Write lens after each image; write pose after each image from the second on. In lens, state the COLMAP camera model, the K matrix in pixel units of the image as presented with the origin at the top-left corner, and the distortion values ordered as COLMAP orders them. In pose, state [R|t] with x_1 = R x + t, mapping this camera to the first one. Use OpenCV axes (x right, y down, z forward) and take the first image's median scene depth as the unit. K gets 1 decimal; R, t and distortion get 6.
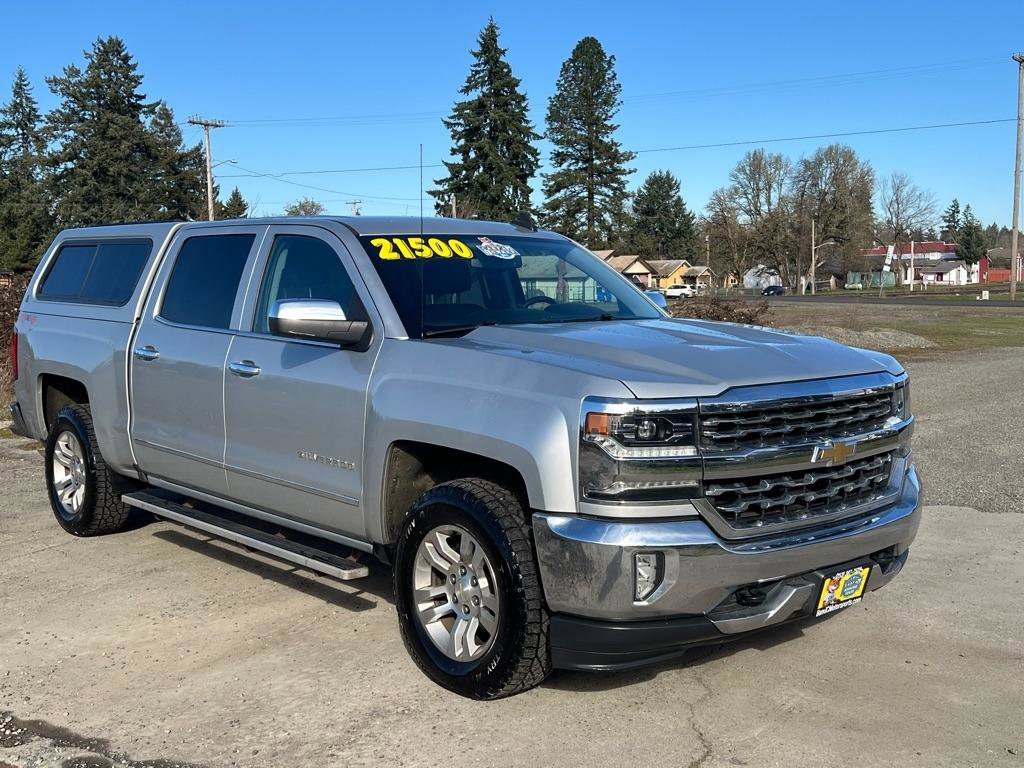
lens RADIAL K [[1174.3, 0, 520.3], [0, 1174.3, 365.6], [0, 0, 1]] dist [0.131674, -0.291231]
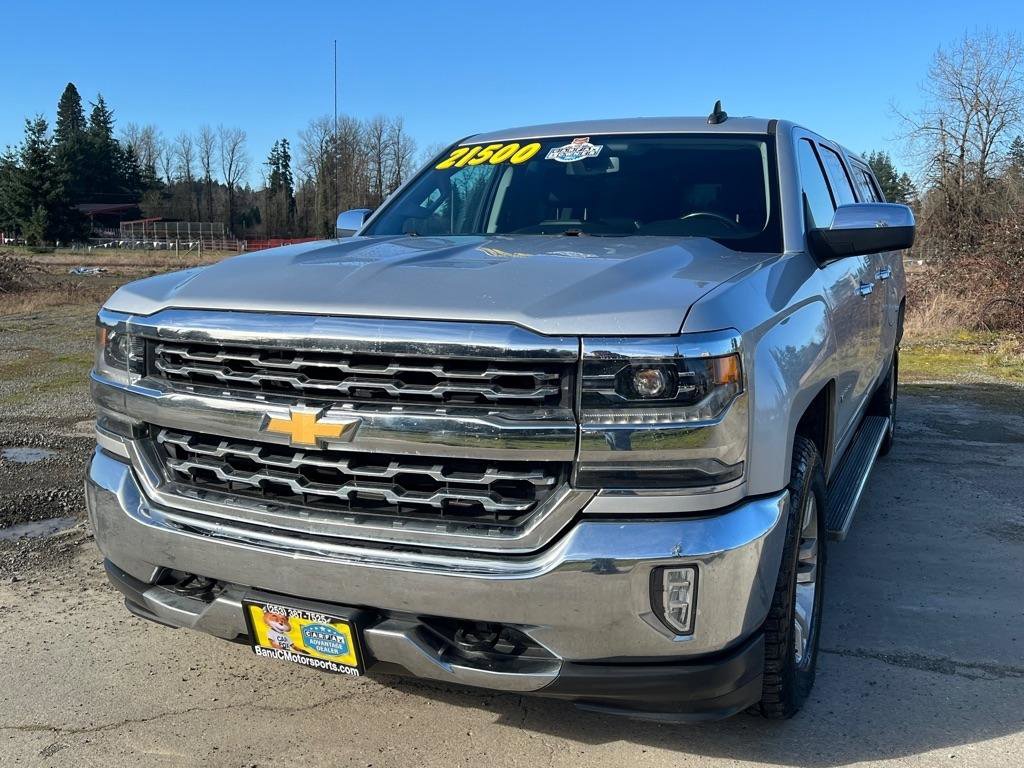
lens RADIAL K [[1005.1, 0, 521.6], [0, 1005.1, 367.9], [0, 0, 1]] dist [0.083727, -0.128847]
pose [[0.387619, 0.127852, -0.912910, 0.546089], [-0.073166, 0.991478, 0.107790, -0.018860], [0.918912, 0.025012, 0.393670, 0.598248]]
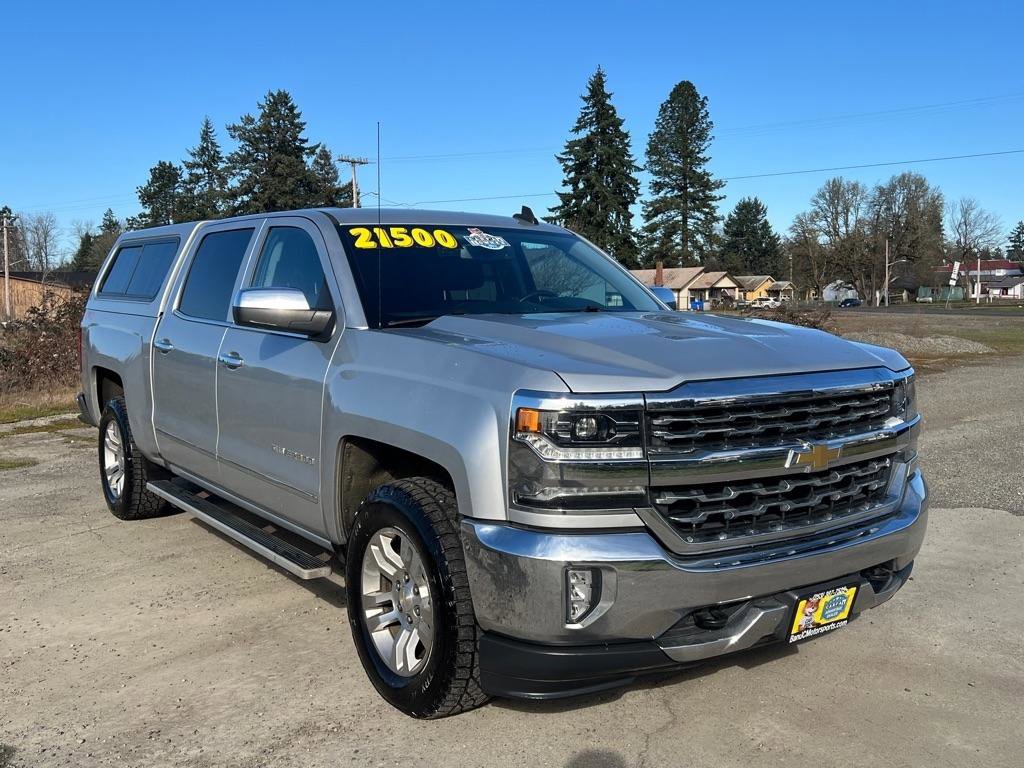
lens RADIAL K [[1005.1, 0, 521.6], [0, 1005.1, 367.9], [0, 0, 1]] dist [0.083727, -0.128847]
pose [[0.994395, 0.007926, -0.105428, 0.085343], [-0.007961, 0.999968, 0.000089, 0.005860], [0.105425, 0.000750, 0.994427, 0.151646]]
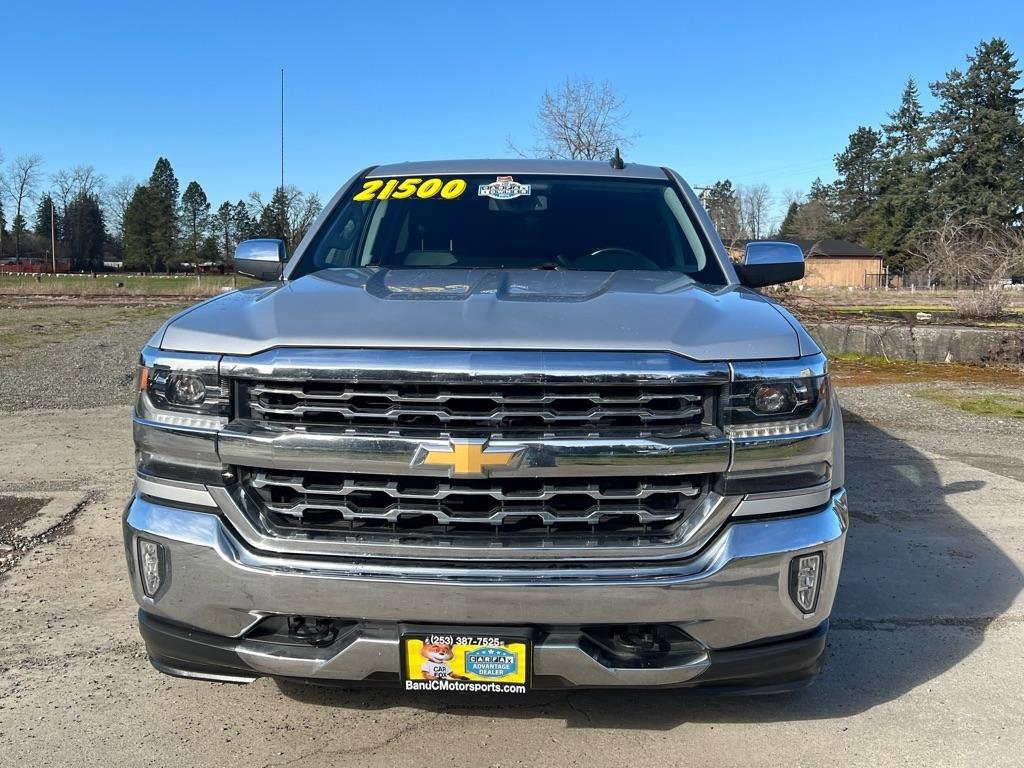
lens RADIAL K [[1005.1, 0, 521.6], [0, 1005.1, 367.9], [0, 0, 1]] dist [0.083727, -0.128847]
pose [[0.701101, 0.088065, -0.707603, 0.461421], [-0.066469, 0.996095, 0.058111, -0.009164], [0.709957, 0.006292, 0.704217, 0.416825]]
